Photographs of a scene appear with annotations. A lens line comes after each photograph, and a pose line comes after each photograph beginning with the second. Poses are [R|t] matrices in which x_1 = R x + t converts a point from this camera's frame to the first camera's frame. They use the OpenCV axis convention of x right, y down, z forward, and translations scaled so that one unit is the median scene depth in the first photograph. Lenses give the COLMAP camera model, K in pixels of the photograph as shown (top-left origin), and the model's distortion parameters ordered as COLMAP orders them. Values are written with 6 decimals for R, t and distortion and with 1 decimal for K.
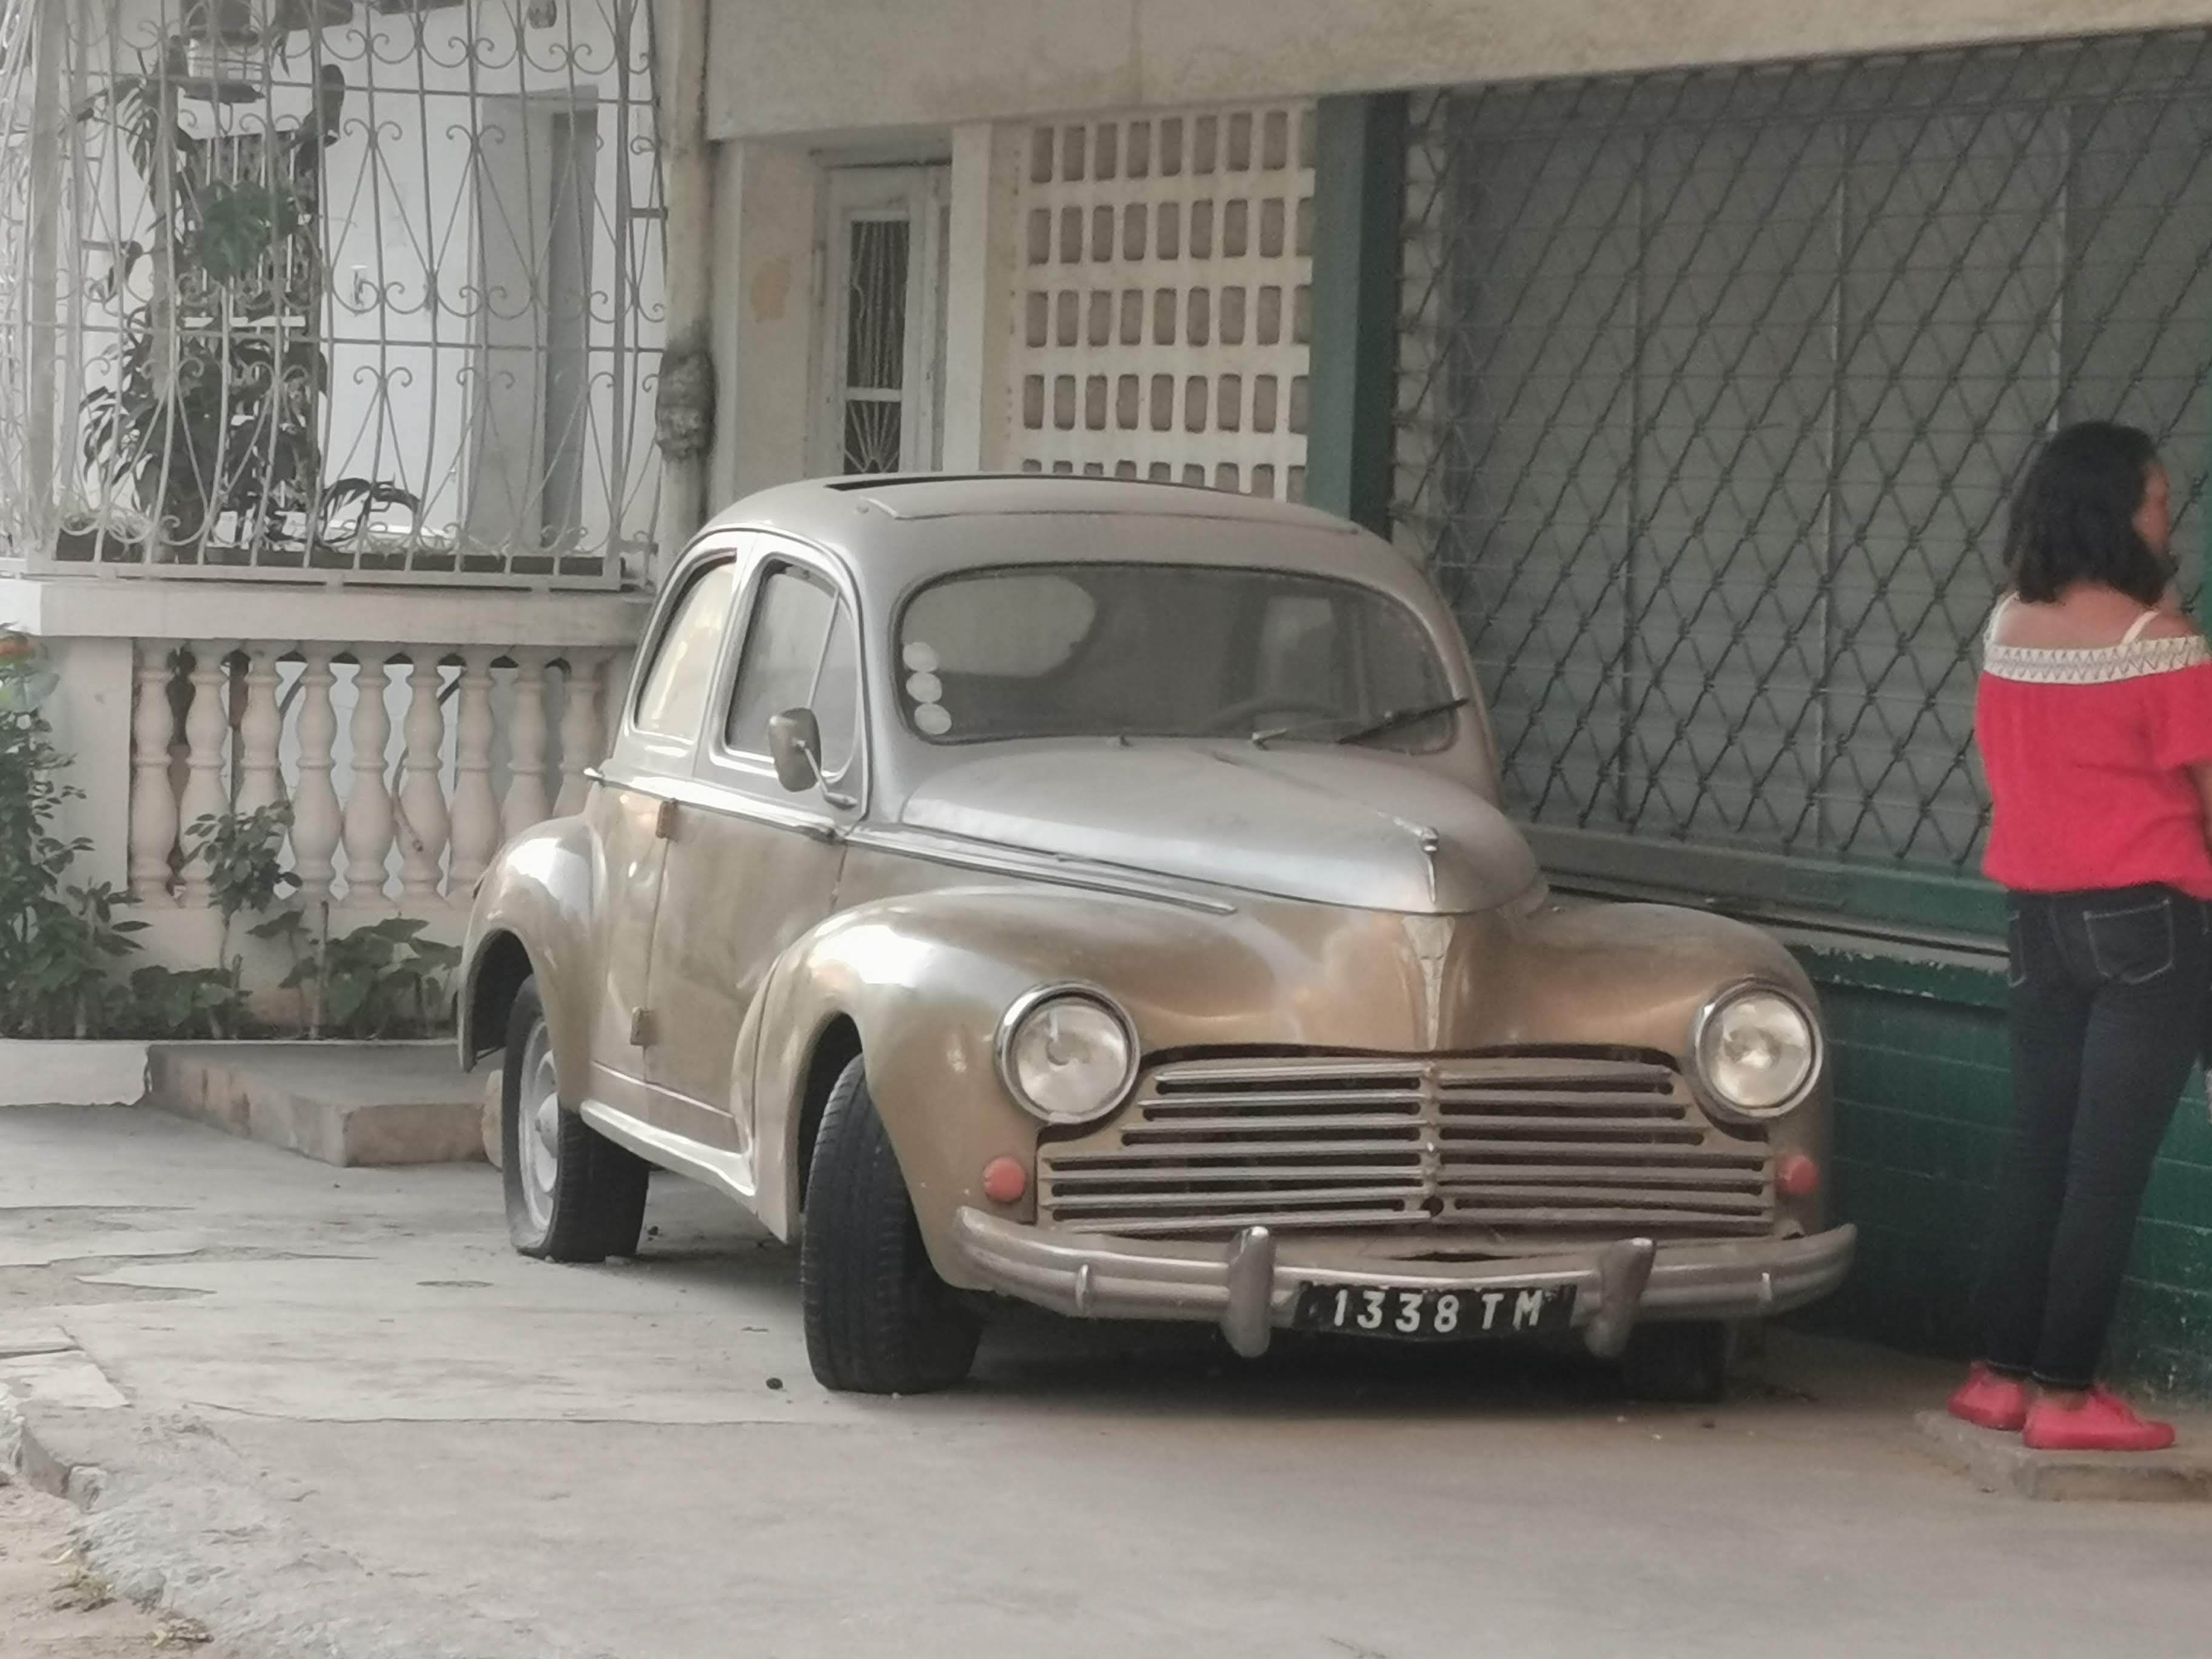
lens RADIAL K [[7671.4, 0, 1106.0], [0, 7671.4, 829.5], [0, 0, 1]] dist [-0.063944, -0.614406]
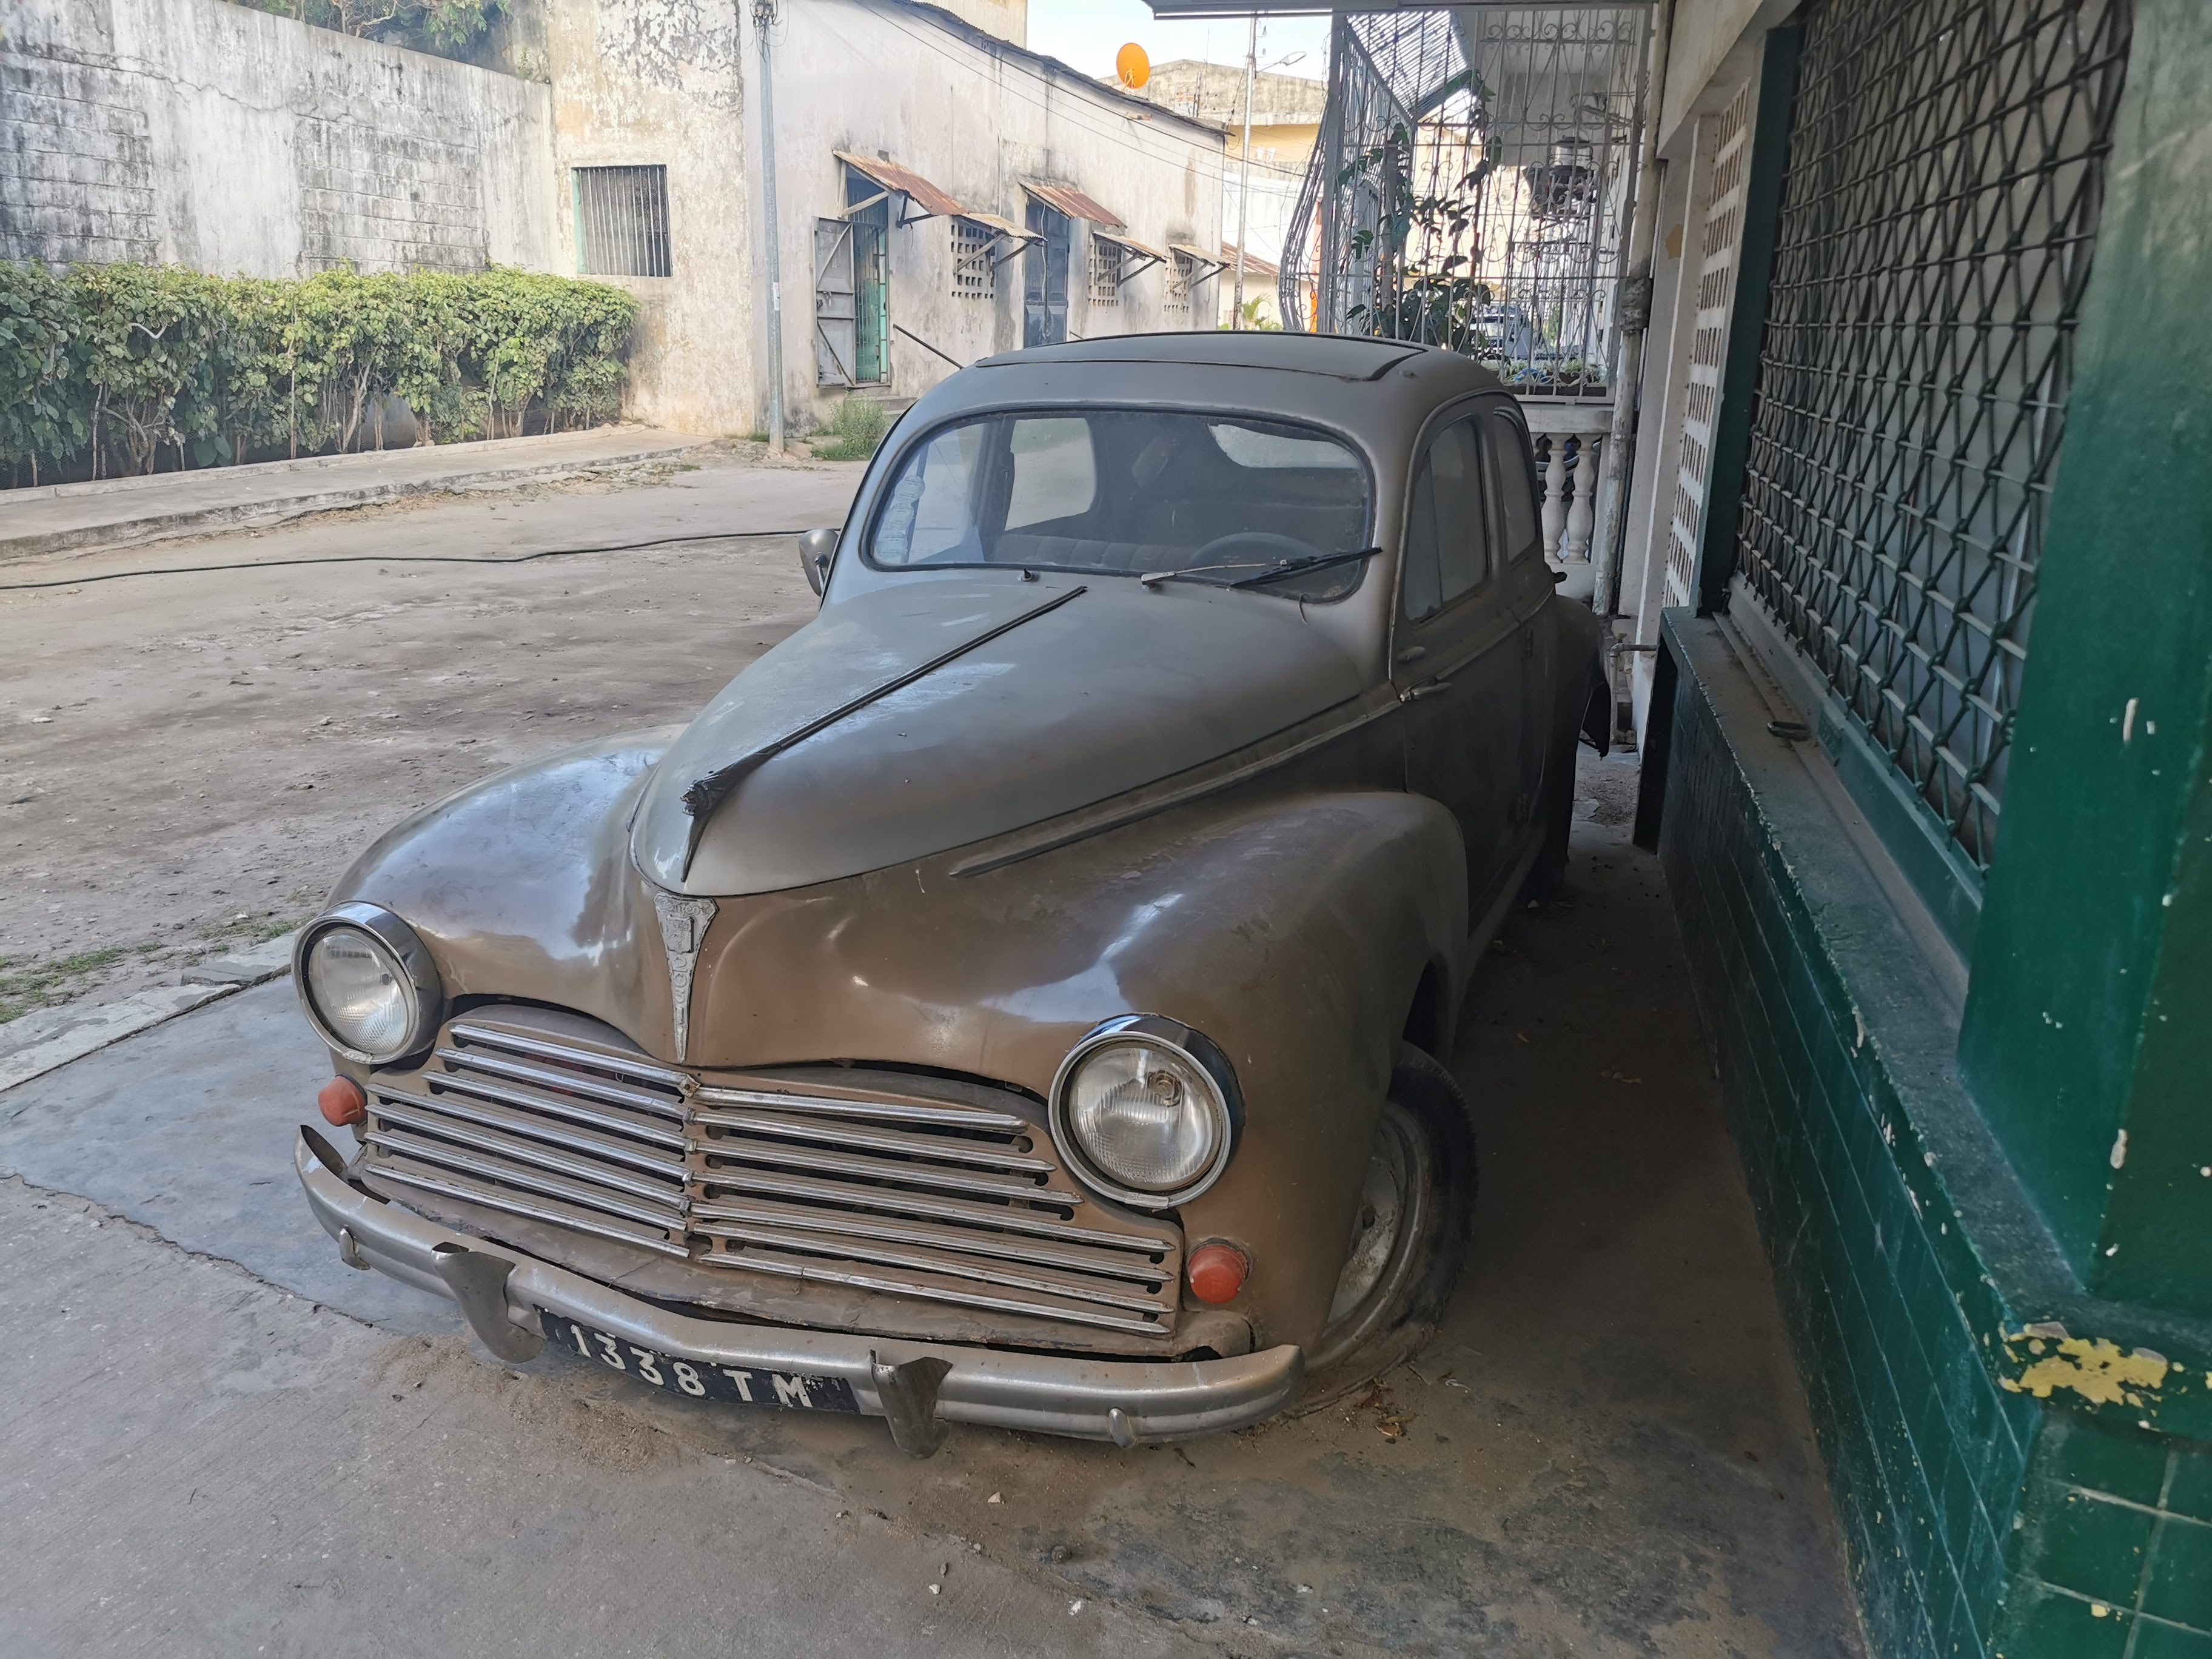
lens RADIAL K [[1609.8, 0, 1106.0], [0, 1609.8, 829.5], [0, 0, 1]] dist [0.000668, 0.000632]
pose [[0.775276, 0.161682, -0.610579, 0.171018], [-0.013167, 0.970610, 0.240299, -0.034810], [0.631486, -0.178258, 0.754619, 0.889852]]
